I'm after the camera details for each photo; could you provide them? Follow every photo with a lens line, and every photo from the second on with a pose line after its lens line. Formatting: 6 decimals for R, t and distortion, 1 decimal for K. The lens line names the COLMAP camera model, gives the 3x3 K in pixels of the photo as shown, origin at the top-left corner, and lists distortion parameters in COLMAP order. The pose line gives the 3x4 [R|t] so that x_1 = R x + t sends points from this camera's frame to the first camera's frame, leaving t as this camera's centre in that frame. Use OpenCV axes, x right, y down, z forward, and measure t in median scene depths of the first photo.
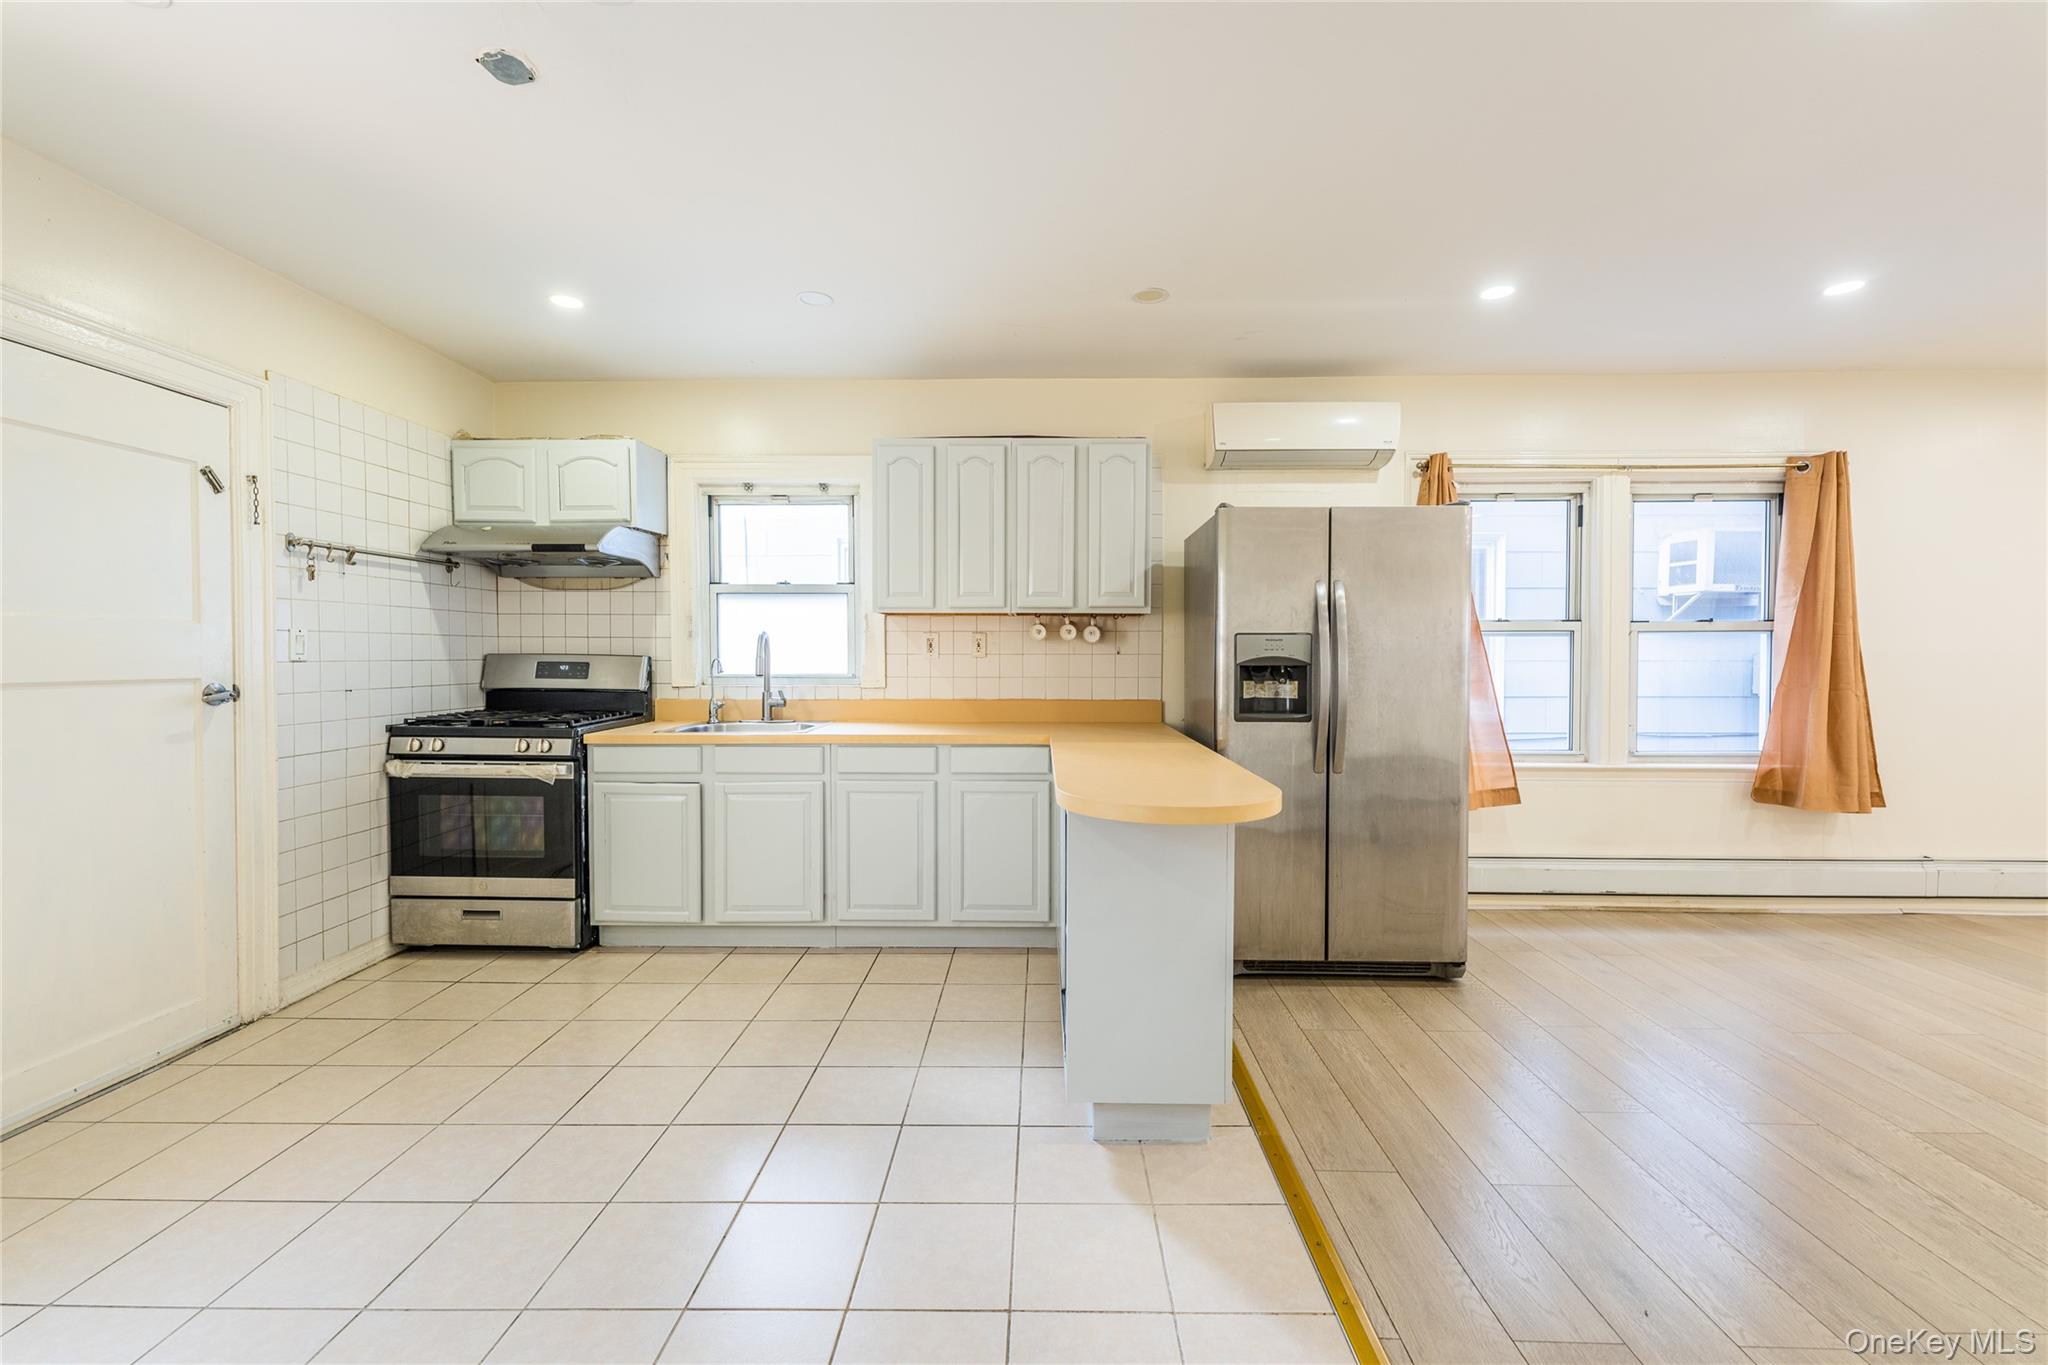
lens RADIAL K [[835.9, 0, 1024.8], [0, 835.9, 673.0], [0, 0, 1]] dist [0.001895, 0.000466]
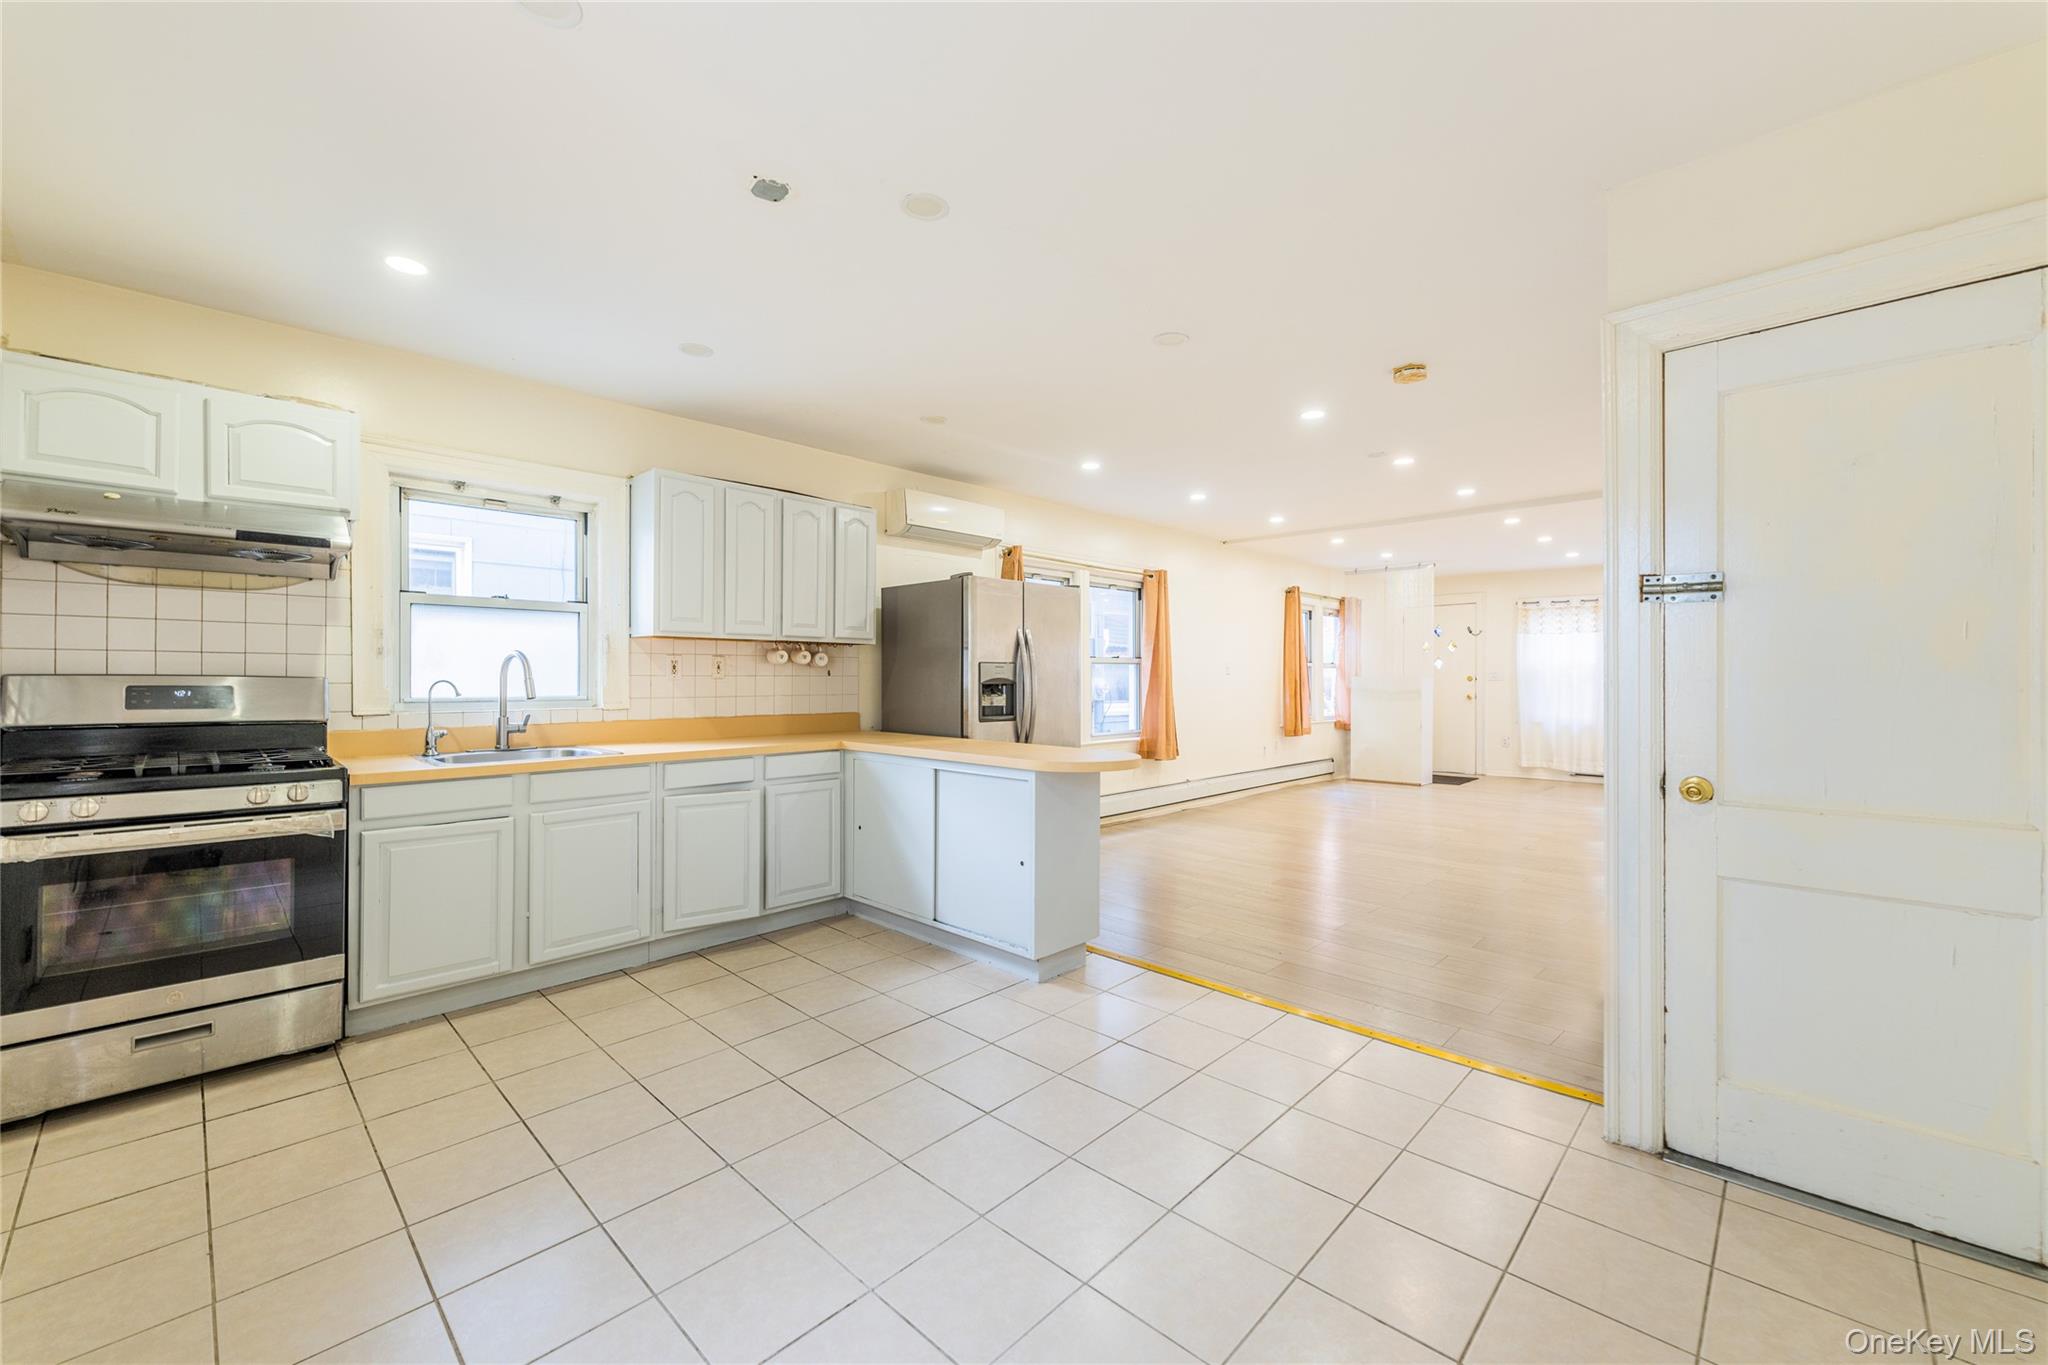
lens RADIAL K [[835.9, 0, 1019.4], [0, 835.9, 673.7], [0, 0, 1]] dist [0.001895, 0.000466]
pose [[0.671488, 0.003217, 0.741008, -0.646681], [0.013853, 0.999761, -0.016893, -0.001294], [-0.740886, 0.021609, 0.671283, -0.027959]]
